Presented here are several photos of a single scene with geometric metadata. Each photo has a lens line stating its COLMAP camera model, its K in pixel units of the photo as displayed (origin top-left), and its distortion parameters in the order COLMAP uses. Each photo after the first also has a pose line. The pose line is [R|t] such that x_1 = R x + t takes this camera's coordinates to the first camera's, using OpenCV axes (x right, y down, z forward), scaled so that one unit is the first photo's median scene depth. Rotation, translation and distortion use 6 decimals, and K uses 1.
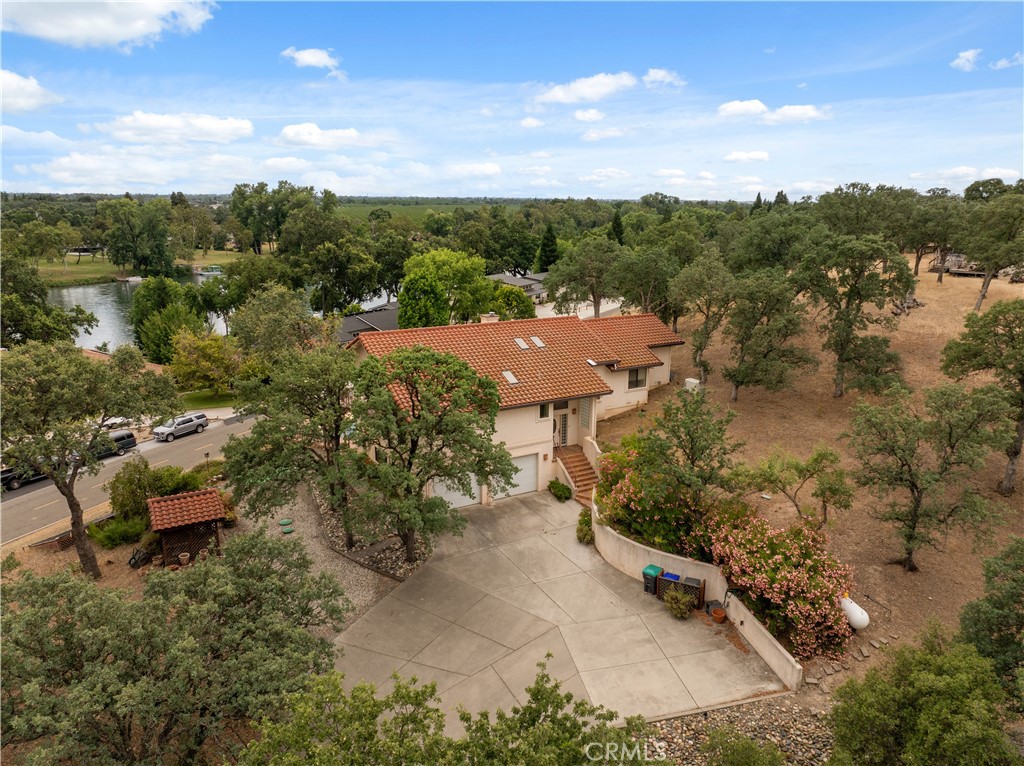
lens RADIAL K [[712.5, 0, 512.0], [0, 712.5, 383.0], [0, 0, 1]] dist [-0.038451, -0.004395]
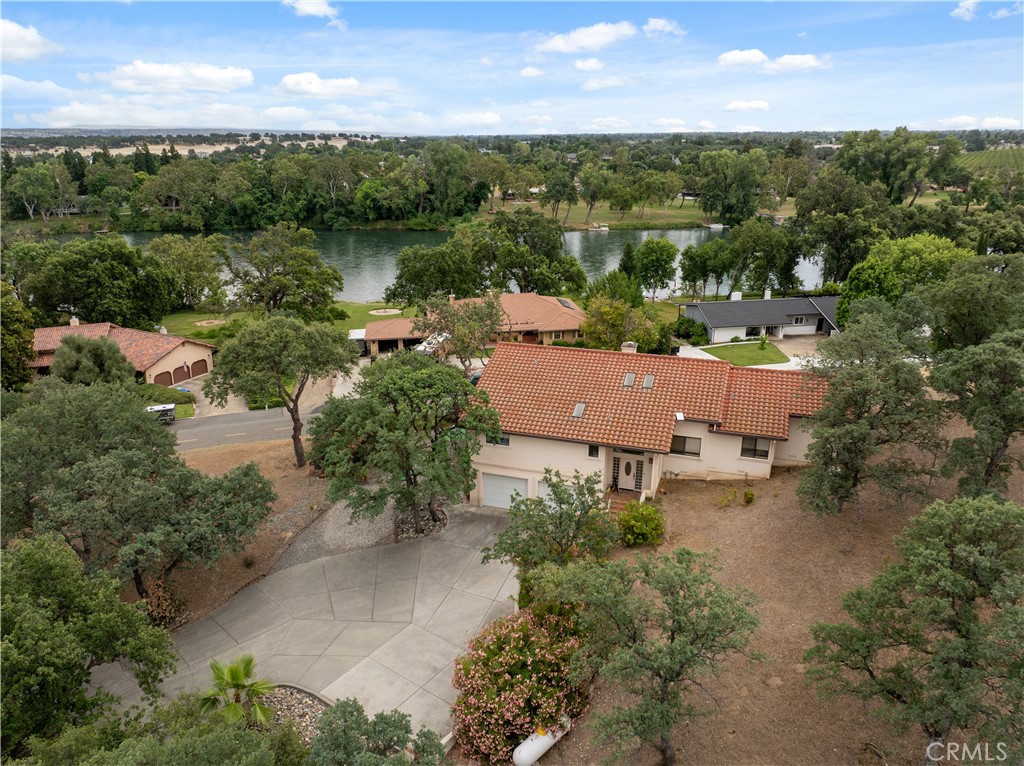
lens RADIAL K [[712.5, 0, 512.0], [0, 712.5, 383.0], [0, 0, 1]] dist [-0.038451, -0.004395]
pose [[0.634674, 0.229076, -0.738047, 0.204924], [-0.162650, 0.973258, 0.162212, -0.059082], [0.755470, 0.017092, 0.654961, 0.069268]]
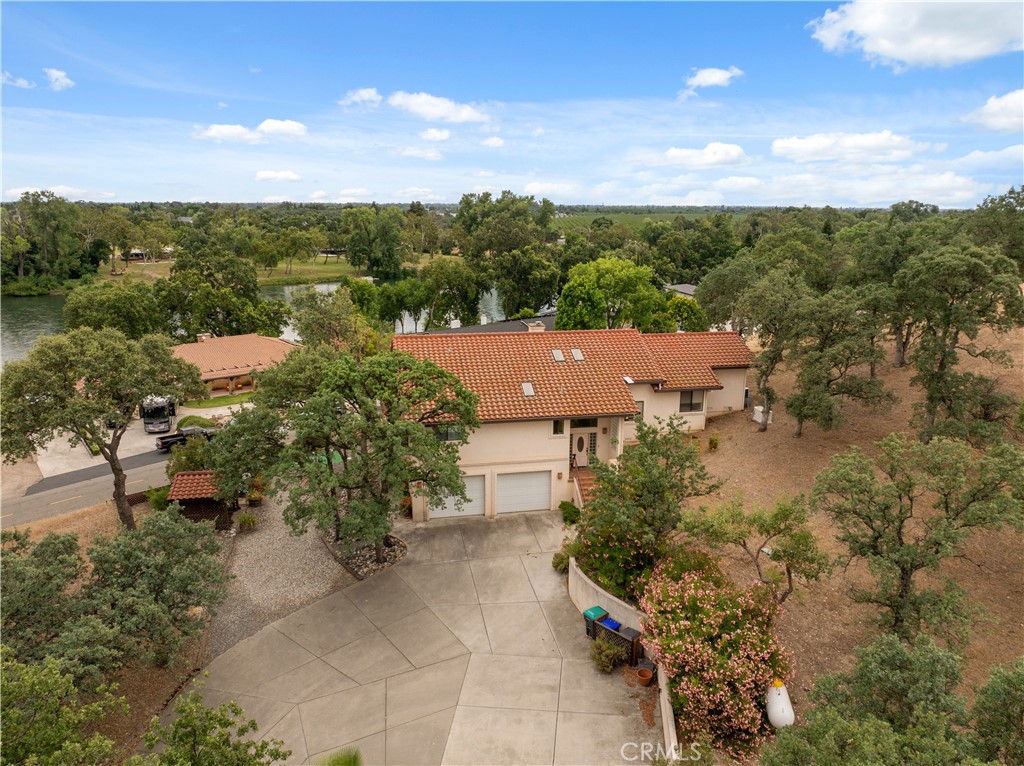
lens RADIAL K [[702.1, 0, 512.0], [0, 702.1, 383.0], [0, 0, 1]] dist [-0.042987, 0.003269]
pose [[0.945033, 0.072022, -0.318945, 0.081820], [-0.074644, 0.997202, 0.004014, -0.005445], [0.318342, 0.020014, 0.947765, 0.026138]]
